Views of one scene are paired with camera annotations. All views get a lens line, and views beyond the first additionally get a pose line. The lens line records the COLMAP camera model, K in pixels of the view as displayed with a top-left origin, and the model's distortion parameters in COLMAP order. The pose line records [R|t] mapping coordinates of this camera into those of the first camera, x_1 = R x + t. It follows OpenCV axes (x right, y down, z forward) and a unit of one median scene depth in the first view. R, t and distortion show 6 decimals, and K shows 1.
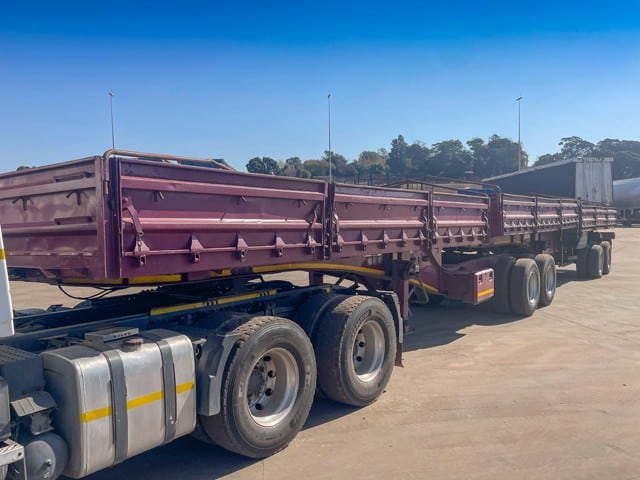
lens RADIAL K [[495.9, 0, 320.0], [0, 495.9, 240.0], [0, 0, 1]] dist [-0.000895, -0.000318]
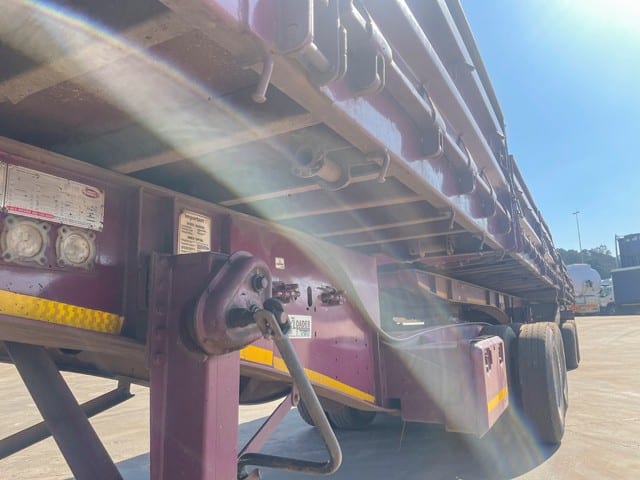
lens RADIAL K [[495.9, 0, 320.0], [0, 495.9, 240.0], [0, 0, 1]] dist [-0.000895, -0.000318]
pose [[0.987412, 0.015587, 0.157397, 0.140444], [0.015823, 0.980405, -0.196357, 0.058249], [-0.157374, 0.196376, 0.967817, 0.625071]]
